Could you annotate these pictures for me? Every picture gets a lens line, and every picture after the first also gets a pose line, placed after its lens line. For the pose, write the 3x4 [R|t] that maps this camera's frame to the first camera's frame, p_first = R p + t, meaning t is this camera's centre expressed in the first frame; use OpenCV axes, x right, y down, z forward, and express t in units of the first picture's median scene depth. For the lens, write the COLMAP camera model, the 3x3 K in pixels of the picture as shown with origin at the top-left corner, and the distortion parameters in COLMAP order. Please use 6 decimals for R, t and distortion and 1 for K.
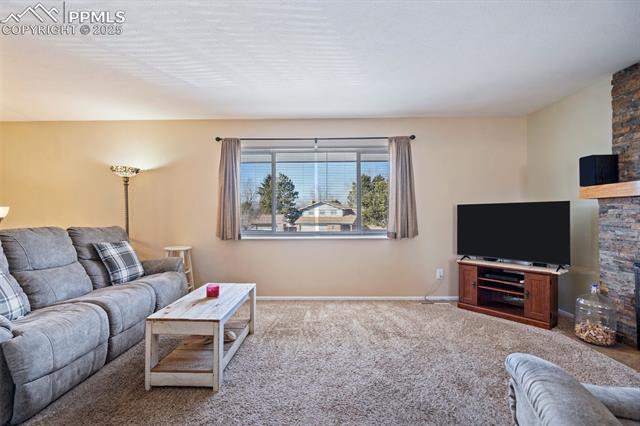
lens RADIAL K [[286.9, 0, 318.5], [0, 286.9, 212.1], [0, 0, 1]] dist [0.015522, 0.000334]
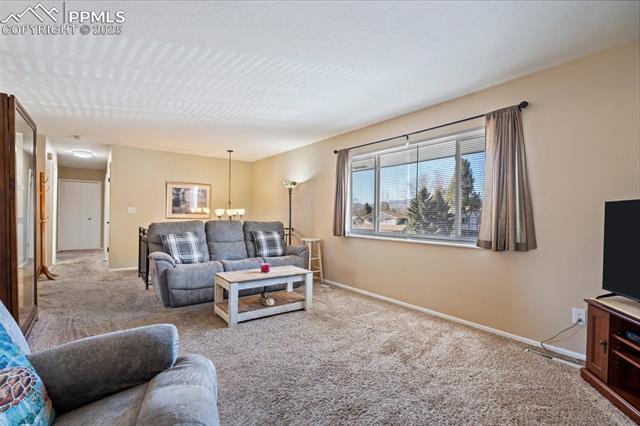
lens RADIAL K [[286.9, 0, 318.5], [0, 286.9, 212.1], [0, 0, 1]] dist [0.015522, 0.000334]
pose [[0.635365, 0.004591, -0.772198, 0.628087], [-0.004553, 0.999987, 0.002199, -0.004680], [0.772199, 0.002118, 0.635378, 0.211925]]
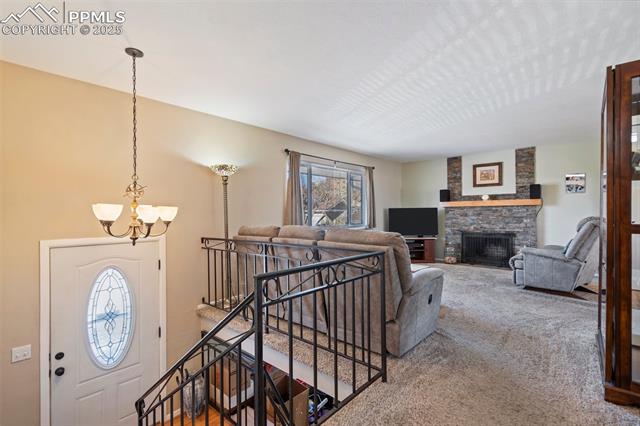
lens RADIAL K [[286.9, 0, 318.5], [0, 286.9, 212.1], [0, 0, 1]] dist [0.015522, 0.000334]
pose [[0.678225, 0.003140, 0.734847, -1.308263], [-0.003770, 0.999993, -0.000793, 0.002510], [-0.734844, -0.002232, 0.678232, 0.108310]]
